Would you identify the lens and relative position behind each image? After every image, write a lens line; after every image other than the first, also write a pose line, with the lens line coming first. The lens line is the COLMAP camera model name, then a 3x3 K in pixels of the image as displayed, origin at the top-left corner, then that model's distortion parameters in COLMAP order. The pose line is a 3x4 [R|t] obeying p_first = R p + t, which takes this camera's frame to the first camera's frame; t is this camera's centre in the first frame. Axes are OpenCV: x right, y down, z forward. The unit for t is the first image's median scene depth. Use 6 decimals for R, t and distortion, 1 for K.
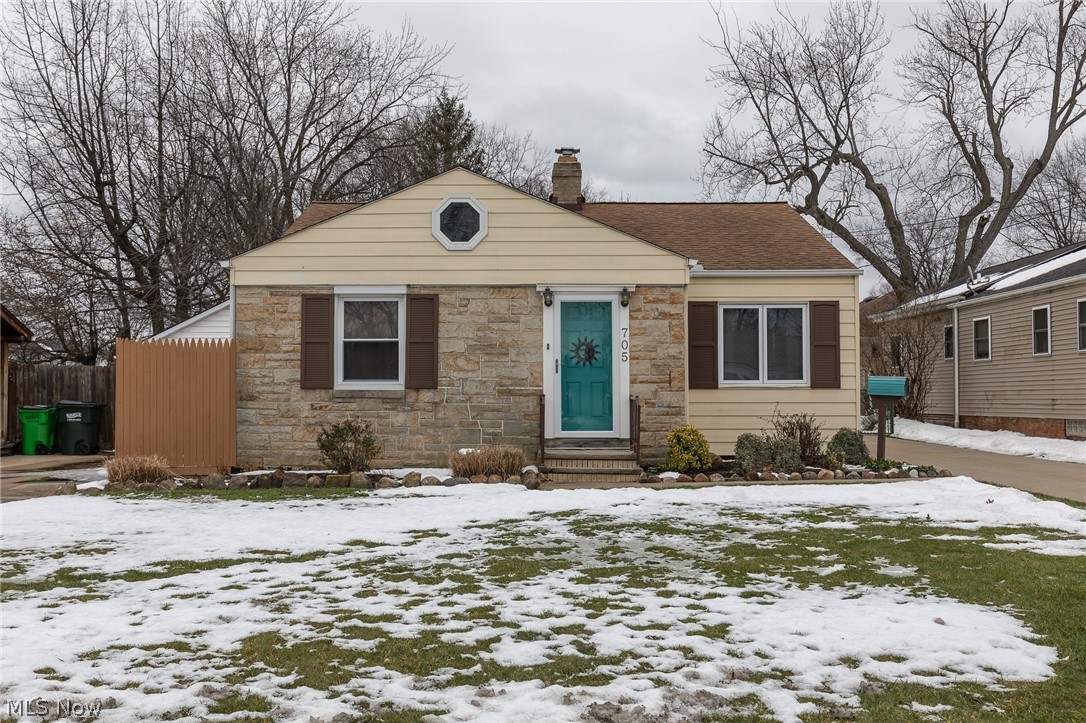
lens RADIAL K [[1015.6, 0, 547.6], [0, 1015.6, 371.0], [0, 0, 1]] dist [-0.001078, 0.000000]
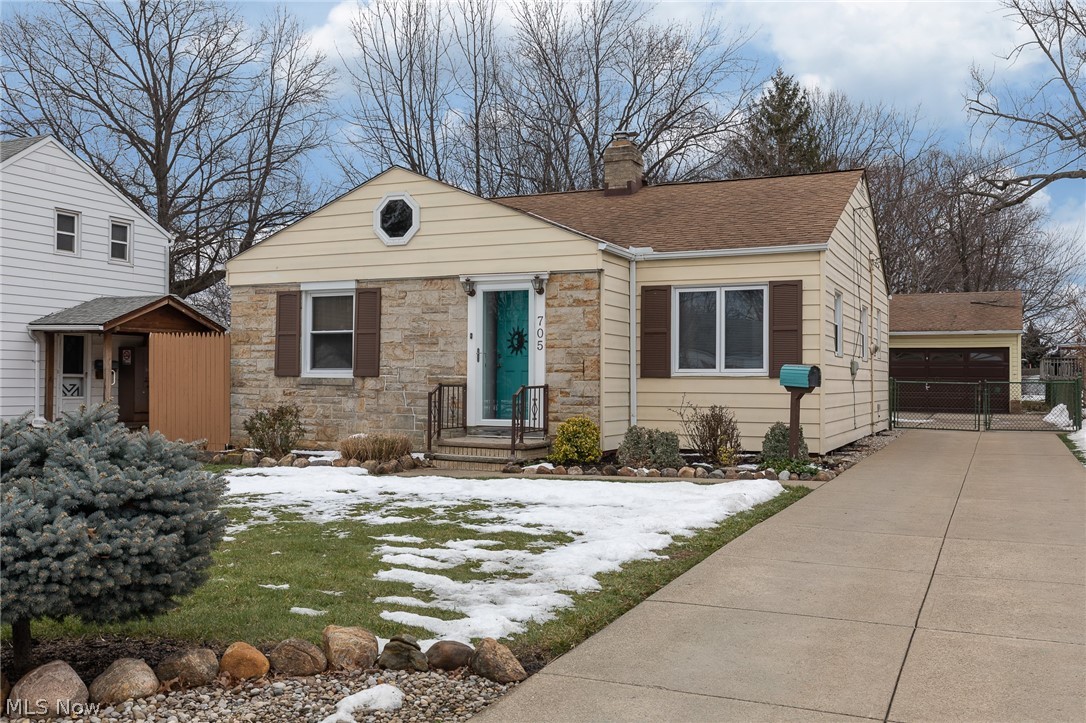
lens RADIAL K [[1015.6, 0, 544.8], [0, 1015.6, 360.8], [0, 0, 1]] dist [-0.001078, 0.000000]
pose [[0.912475, -0.002698, -0.409124, 0.483037], [0.003776, 0.999991, 0.001828, -0.000716], [0.409116, -0.003213, 0.912477, 0.101248]]
